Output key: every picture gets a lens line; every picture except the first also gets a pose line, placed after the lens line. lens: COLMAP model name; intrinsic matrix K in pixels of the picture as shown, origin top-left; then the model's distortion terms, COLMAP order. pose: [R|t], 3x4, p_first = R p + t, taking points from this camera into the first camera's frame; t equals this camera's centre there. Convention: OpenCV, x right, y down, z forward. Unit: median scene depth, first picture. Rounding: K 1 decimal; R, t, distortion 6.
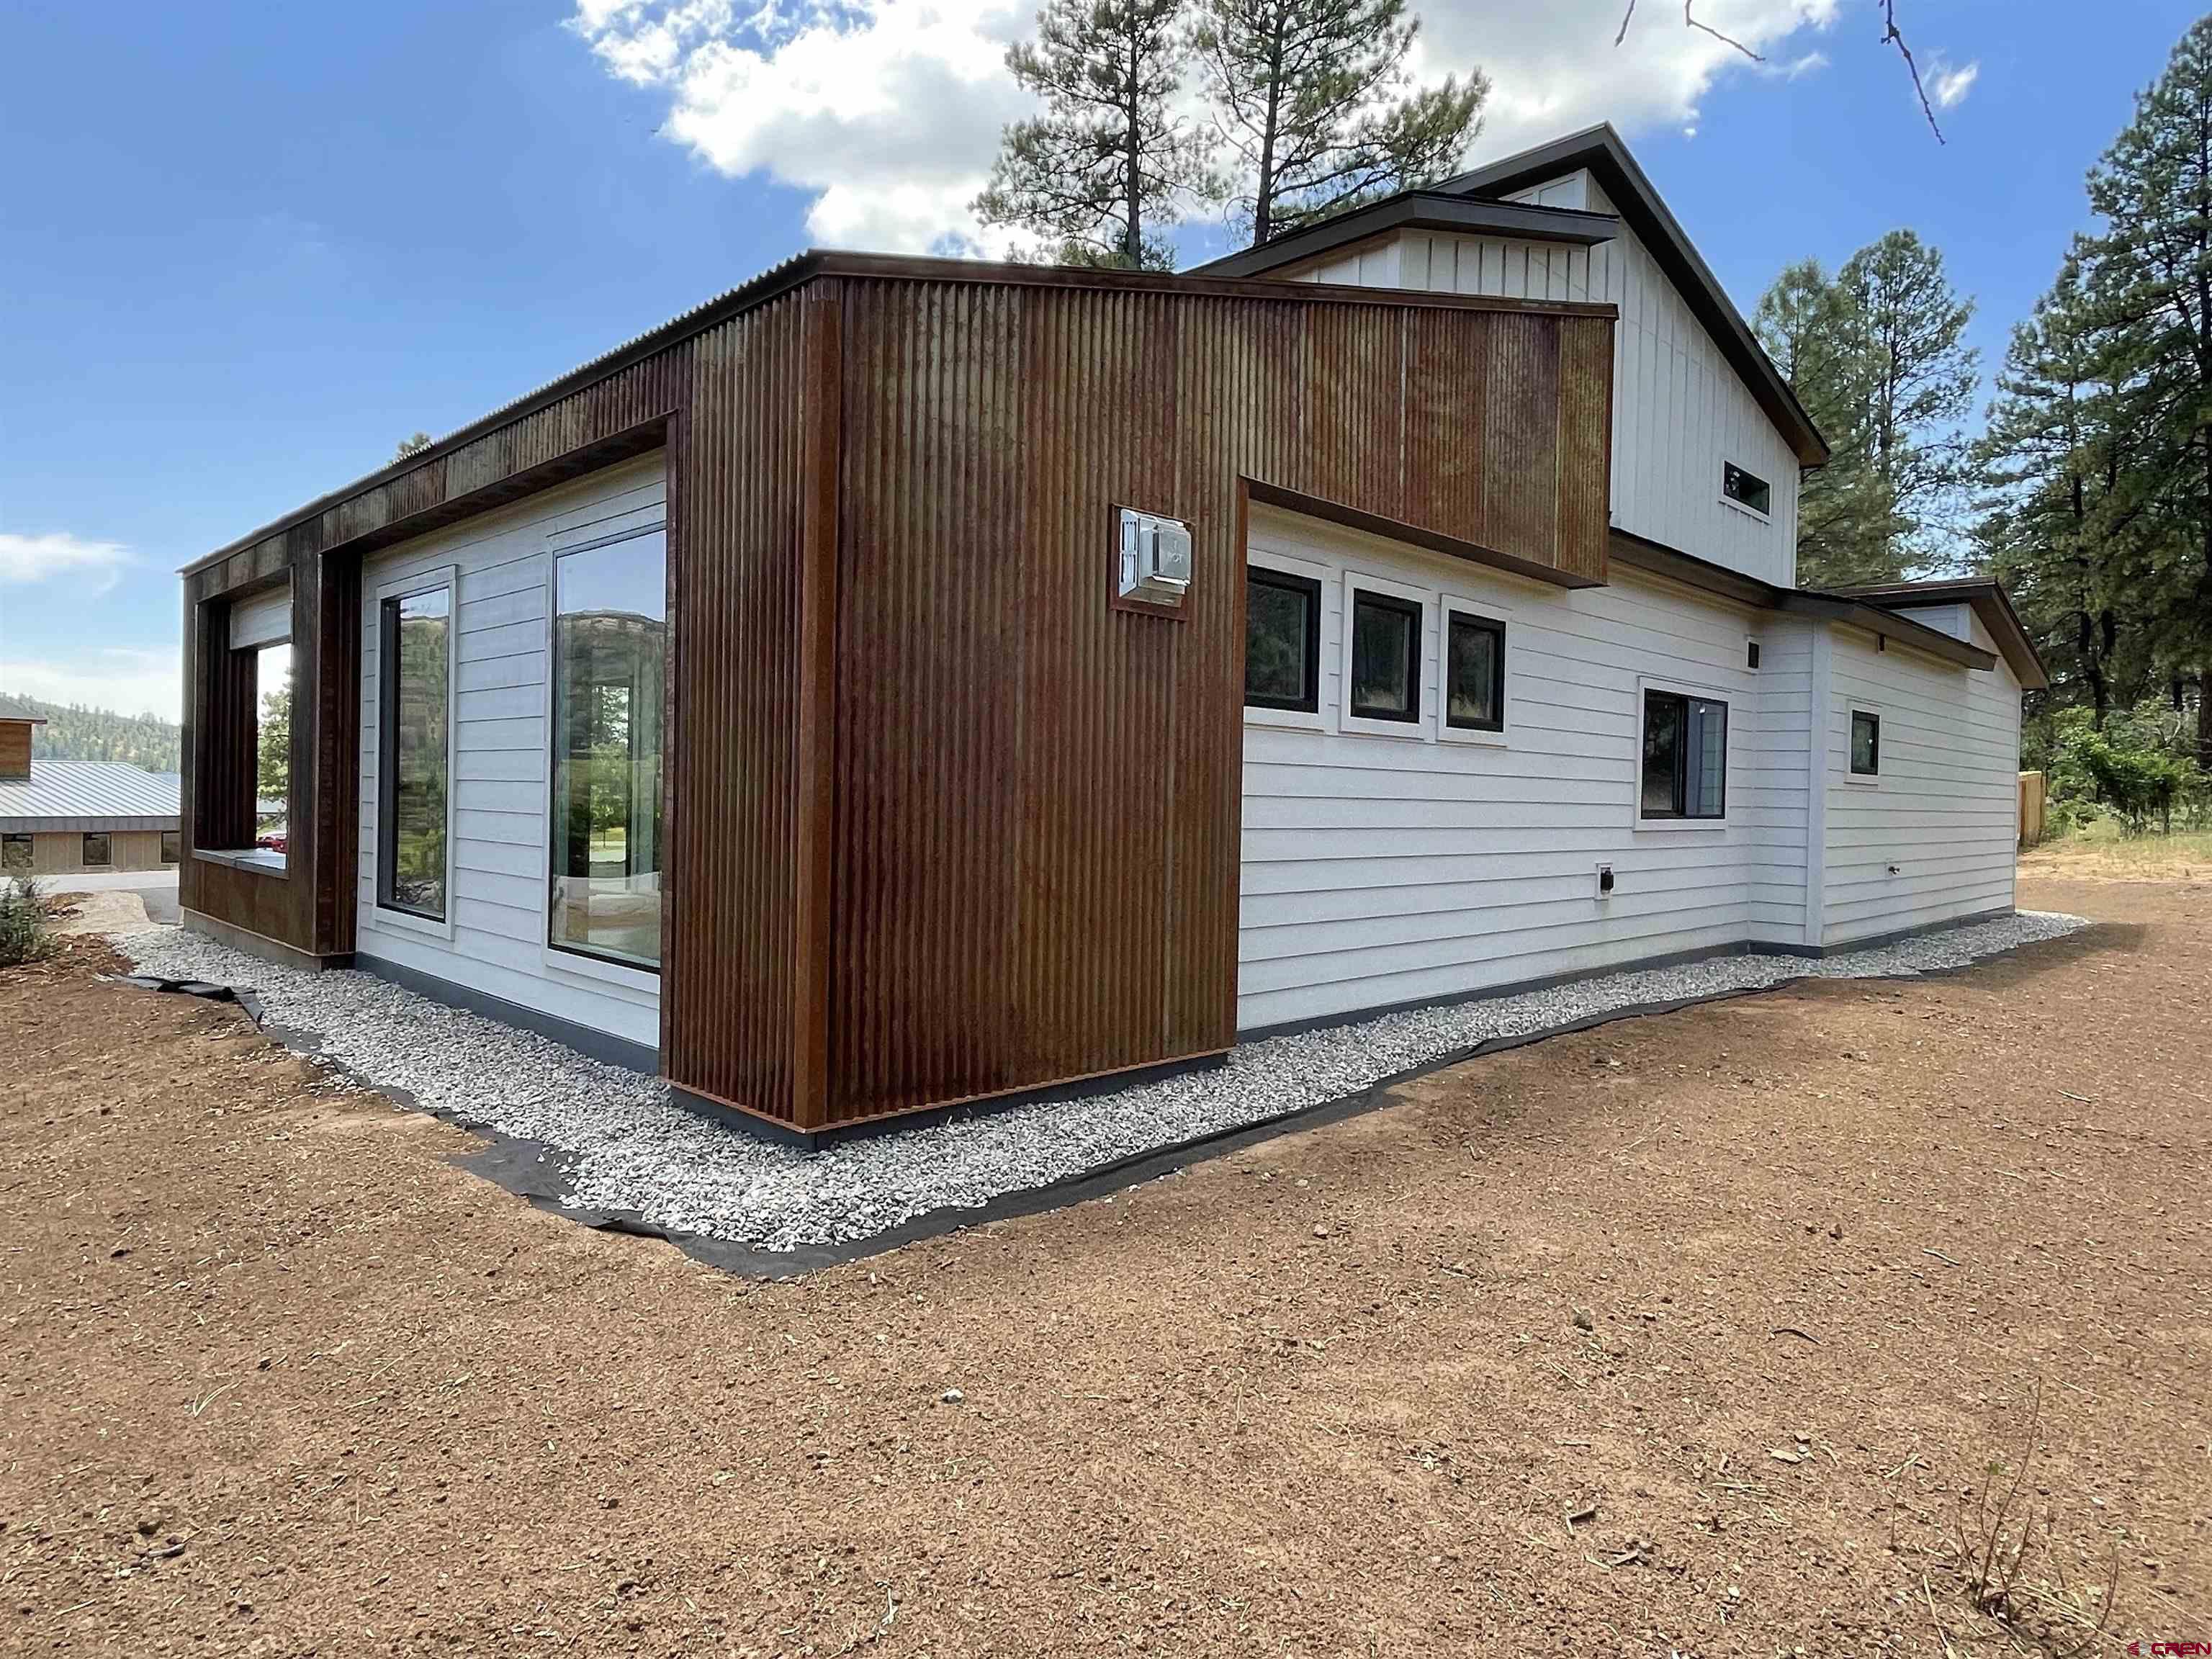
lens RADIAL K [[1321.6, 0, 1106.0], [0, 1321.6, 829.5], [0, 0, 1]] dist [0.005826, 0.000656]
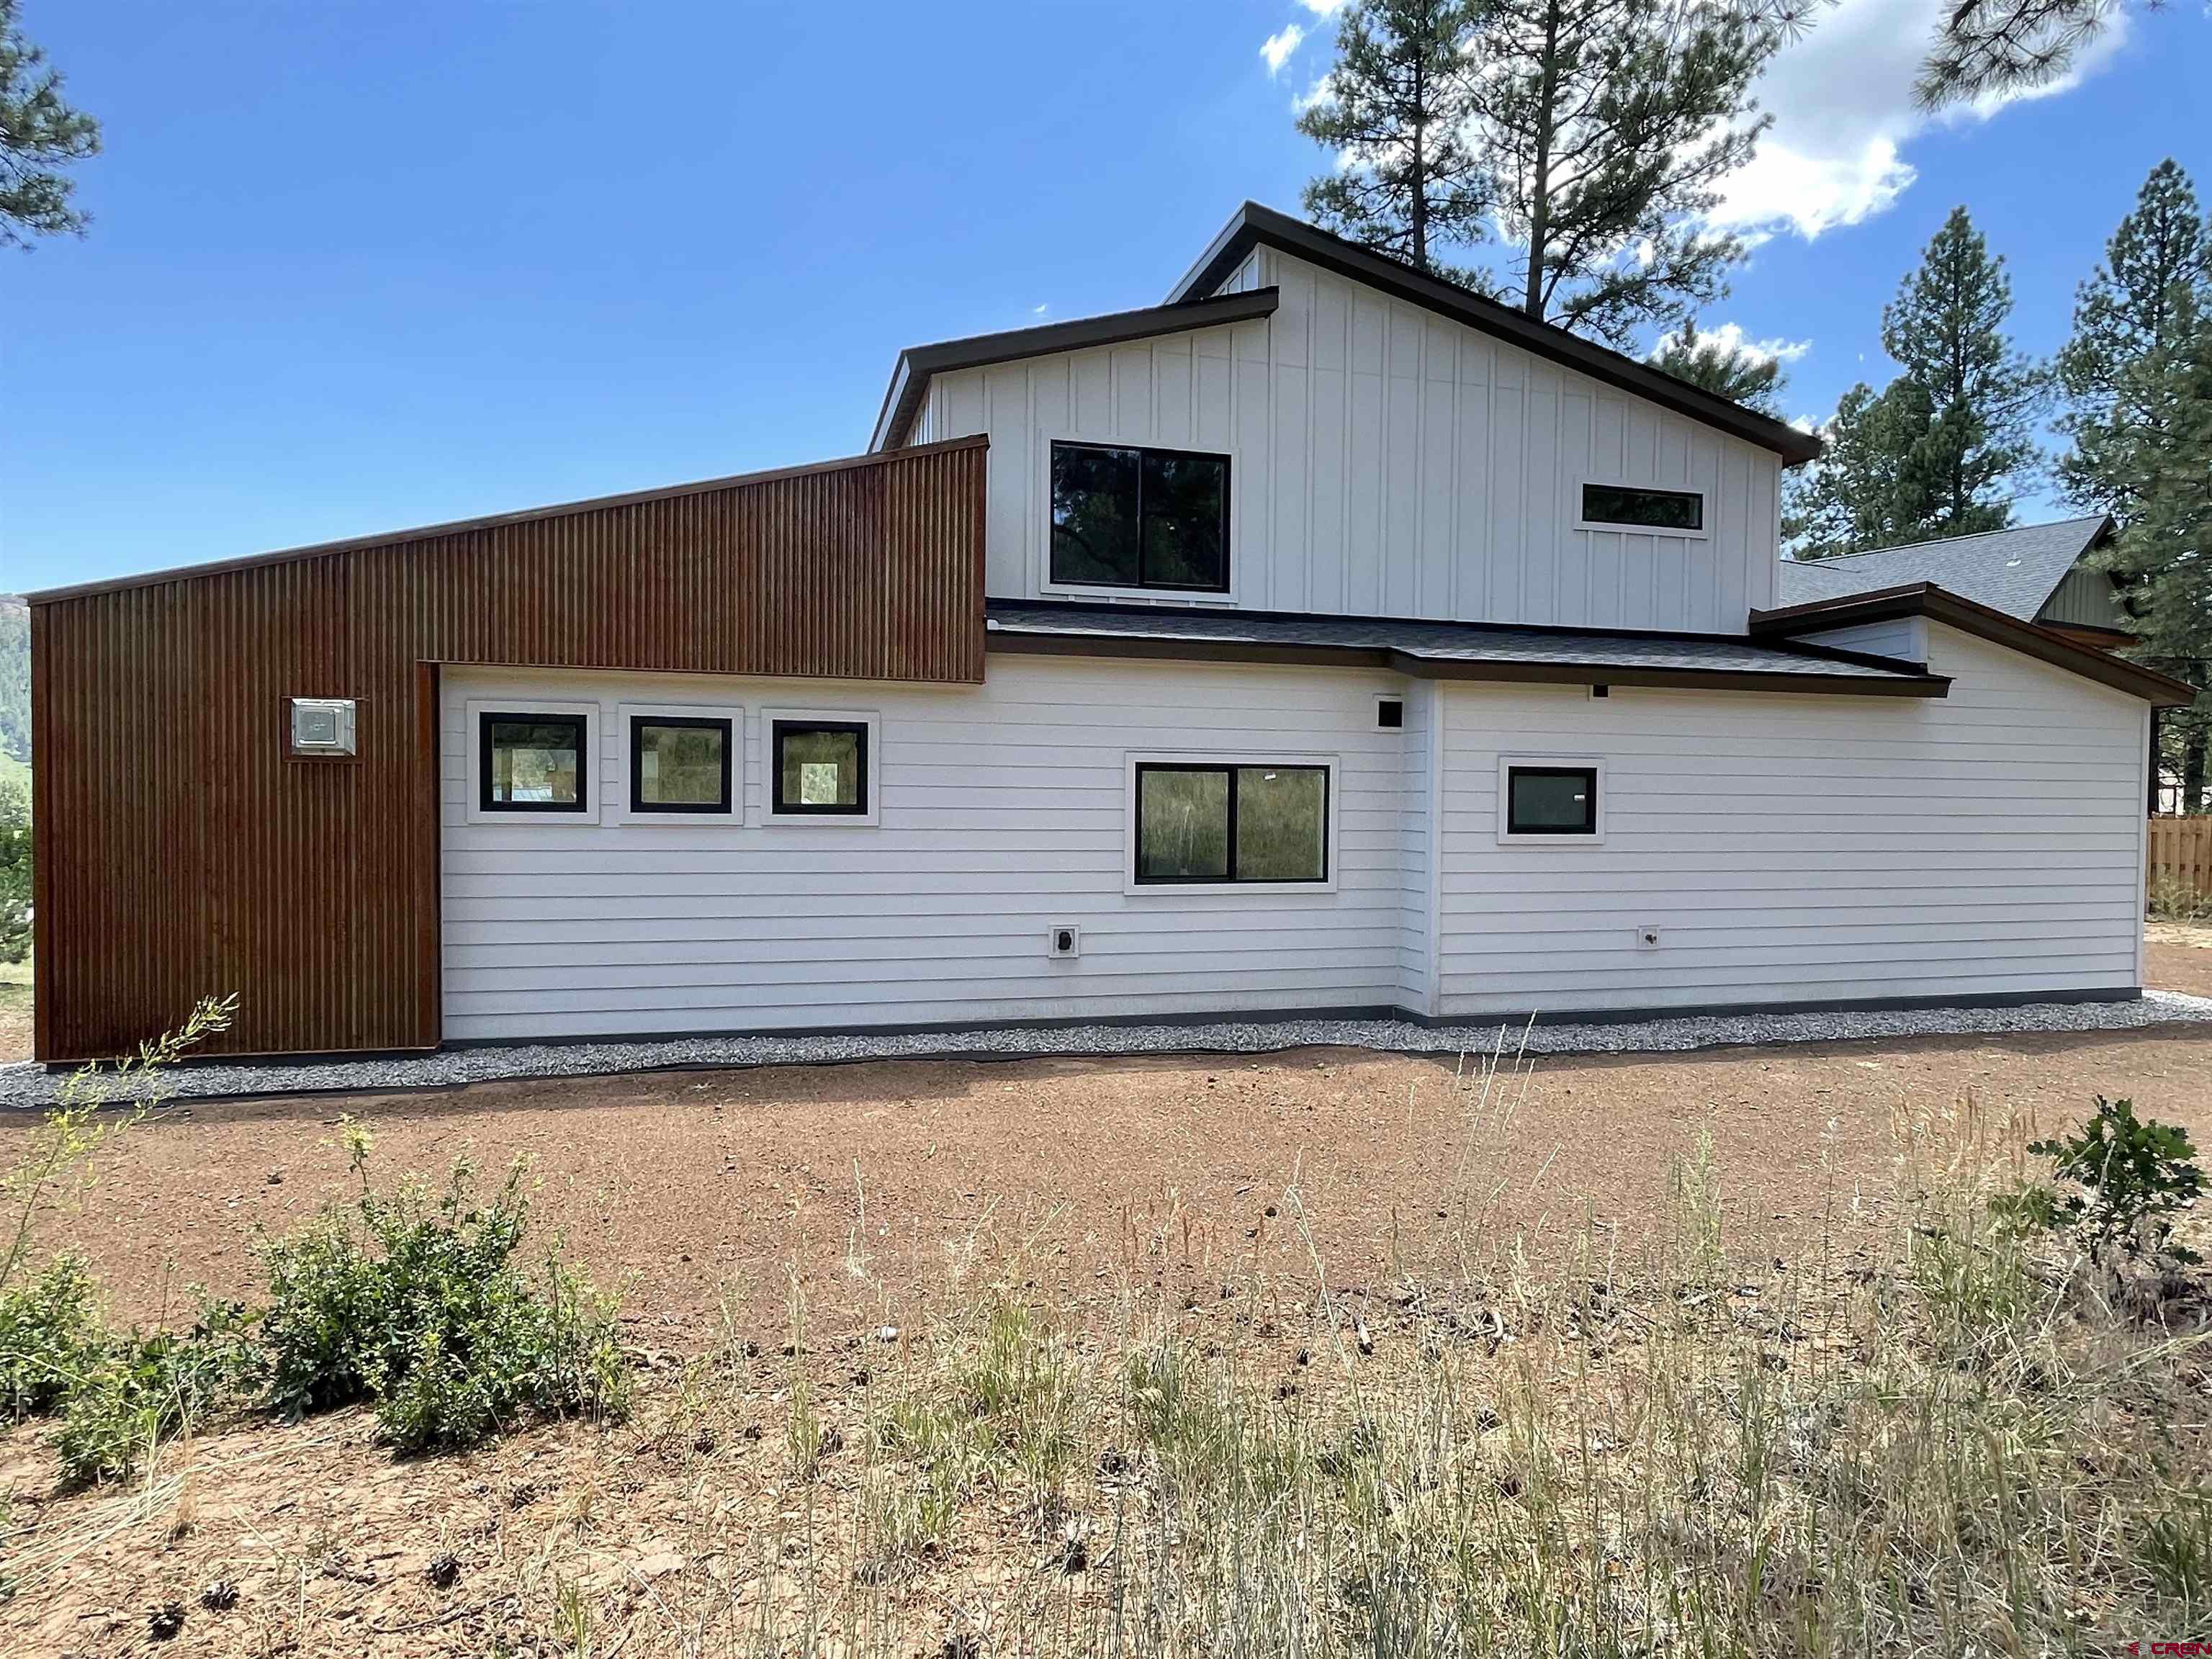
lens RADIAL K [[1283.0, 0, 1105.5], [0, 1283.0, 818.6], [0, 0, 1]] dist [0.000230, -0.000785]
pose [[0.871219, 0.004285, -0.490875, 1.064052], [-0.007750, 0.999957, -0.005026, -0.066395], [0.490833, 0.008183, 0.871215, 0.098571]]
